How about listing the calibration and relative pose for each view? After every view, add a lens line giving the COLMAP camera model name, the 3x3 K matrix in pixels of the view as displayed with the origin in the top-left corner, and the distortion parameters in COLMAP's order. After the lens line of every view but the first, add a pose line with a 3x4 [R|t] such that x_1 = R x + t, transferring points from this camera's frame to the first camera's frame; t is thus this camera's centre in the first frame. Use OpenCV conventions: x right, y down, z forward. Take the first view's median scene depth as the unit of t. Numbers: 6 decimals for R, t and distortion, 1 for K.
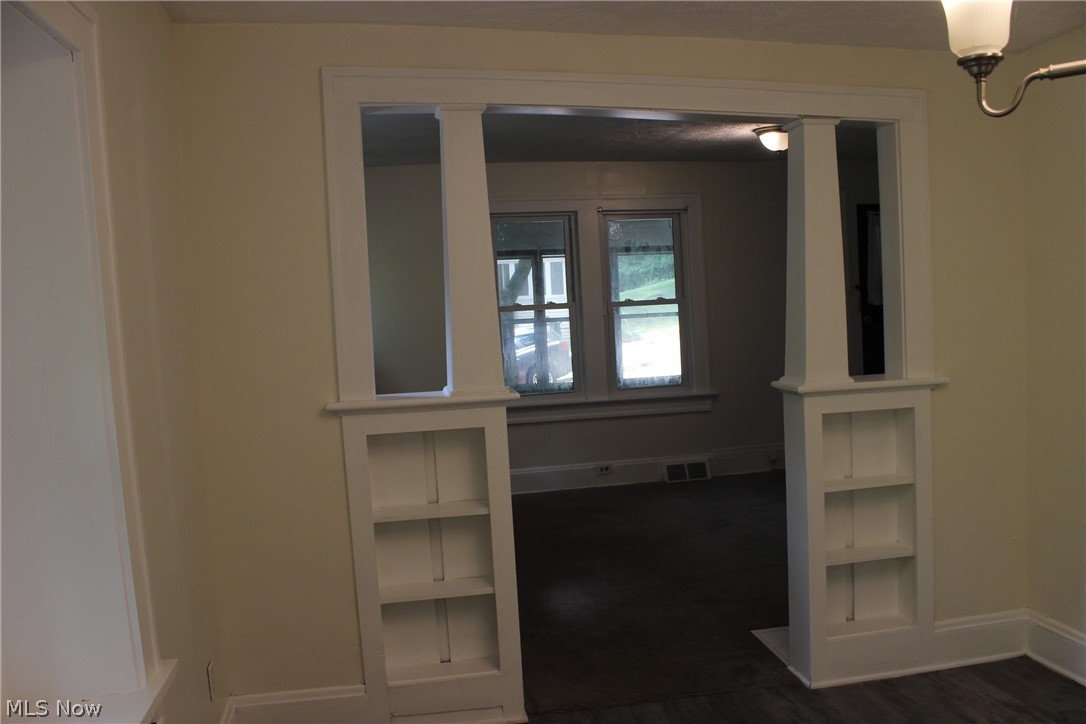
lens RADIAL K [[959.6, 0, 542.7], [0, 959.6, 344.9], [0, 0, 1]] dist [-0.182023, 0.181864]
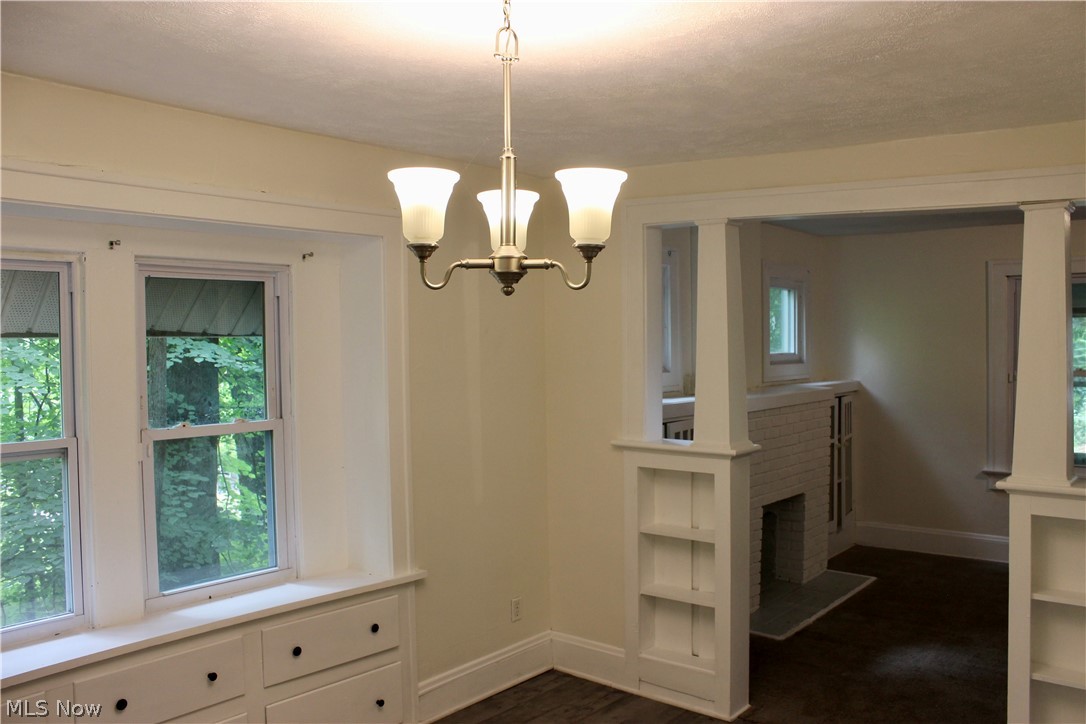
lens RADIAL K [[909.6, 0, 543.0], [0, 909.6, 362.0], [0, 0, 1]] dist [-0.161391, 0.151564]
pose [[0.627029, 0.052681, -0.777213, 0.715711], [-0.073892, 0.997234, 0.007980, -0.054194], [0.775484, 0.052426, 0.629187, 0.067699]]
